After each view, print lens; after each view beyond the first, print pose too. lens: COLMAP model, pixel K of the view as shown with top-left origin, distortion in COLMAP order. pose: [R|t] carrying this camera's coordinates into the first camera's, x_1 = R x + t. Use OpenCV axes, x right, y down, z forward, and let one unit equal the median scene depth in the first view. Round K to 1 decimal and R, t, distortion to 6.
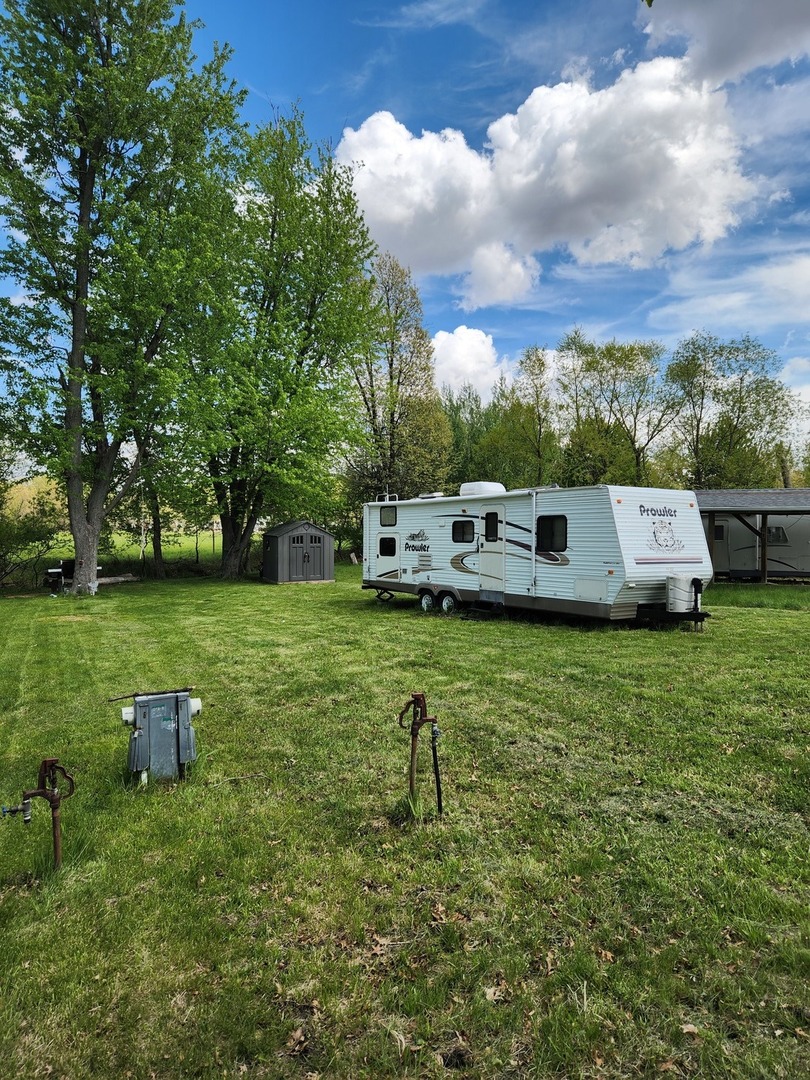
lens RADIAL K [[727.8, 0, 405.0], [0, 727.8, 540.0], [0, 0, 1]] dist [0.056671, -0.000207]
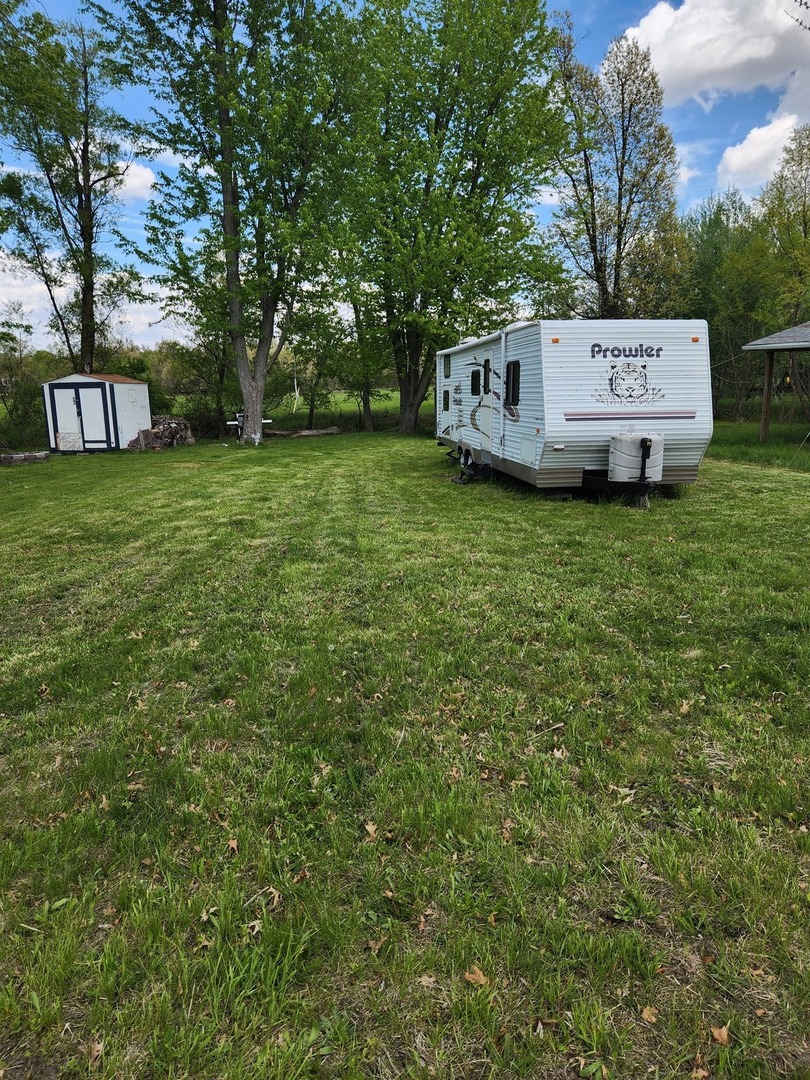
lens RADIAL K [[727.8, 0, 405.0], [0, 727.8, 540.0], [0, 0, 1]] dist [0.056671, -0.000207]
pose [[0.887726, 0.078419, -0.453644, 0.501163], [0.012945, 0.980744, 0.194867, 0.002547], [0.460190, -0.178861, 0.869617, 0.179161]]
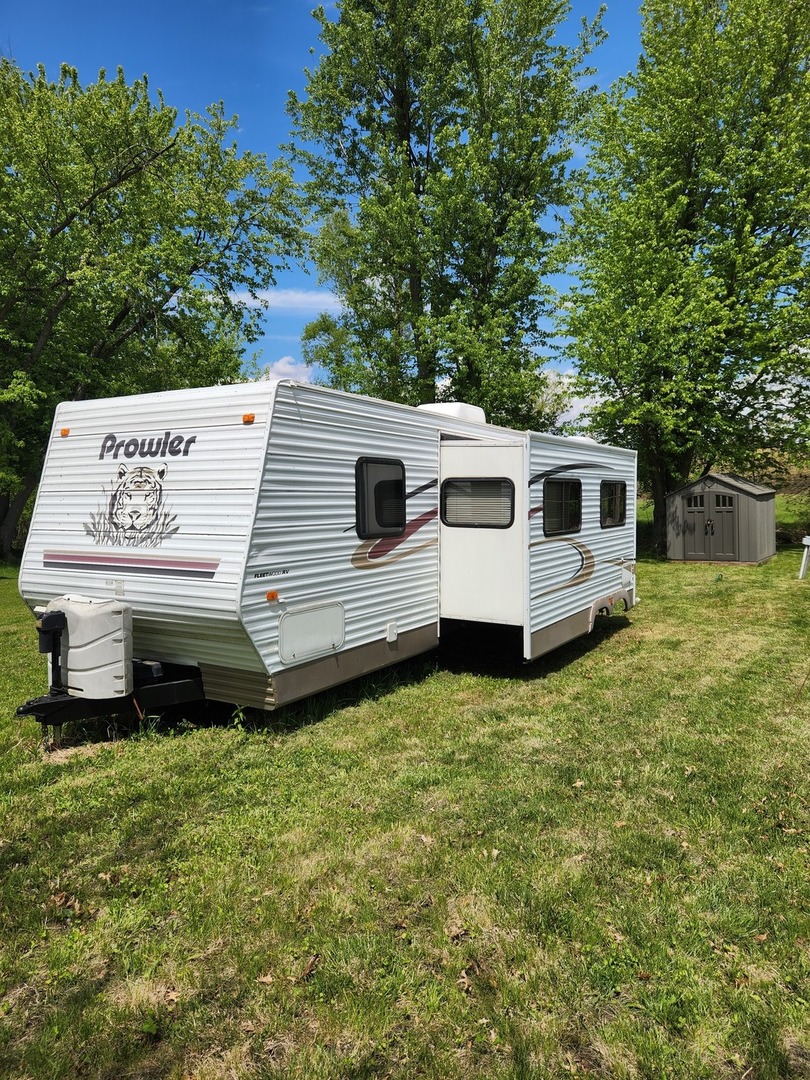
lens RADIAL K [[727.8, 0, 405.0], [0, 727.8, 540.0], [0, 0, 1]] dist [0.056671, -0.000207]
pose [[0.423486, 0.042359, -0.904912, 0.785788], [0.007642, 0.998704, 0.050326, -0.004825], [0.905870, -0.028227, 0.422614, 0.946375]]
